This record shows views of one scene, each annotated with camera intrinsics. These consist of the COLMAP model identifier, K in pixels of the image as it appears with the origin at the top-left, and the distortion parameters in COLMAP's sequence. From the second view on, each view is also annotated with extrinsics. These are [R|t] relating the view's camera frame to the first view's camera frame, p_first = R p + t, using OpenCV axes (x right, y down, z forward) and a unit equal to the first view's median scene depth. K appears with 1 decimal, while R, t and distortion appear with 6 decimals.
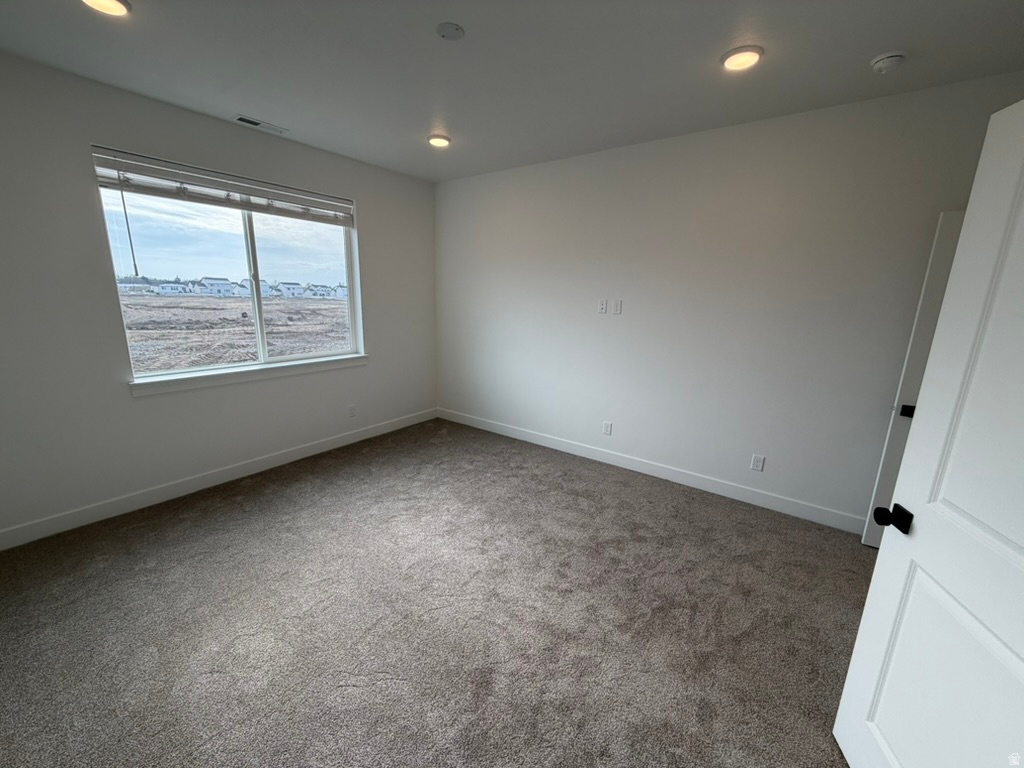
lens RADIAL K [[407.3, 0, 512.0], [0, 407.3, 387.1], [0, 0, 1]] dist [-0.006515, -0.000282]
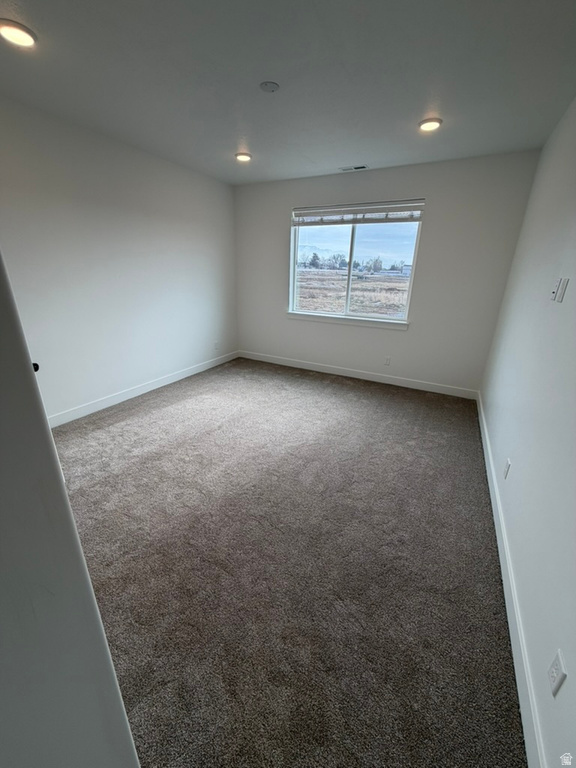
lens RADIAL K [[305.5, 0, 285.5], [0, 305.5, 382.8], [0, 0, 1]] dist [-0.006515, -0.000282]
pose [[0.140289, 0.324653, -0.935371, 0.483221], [-0.244562, 0.926803, 0.284999, -0.072807], [0.959431, 0.188774, 0.209418, 0.384462]]
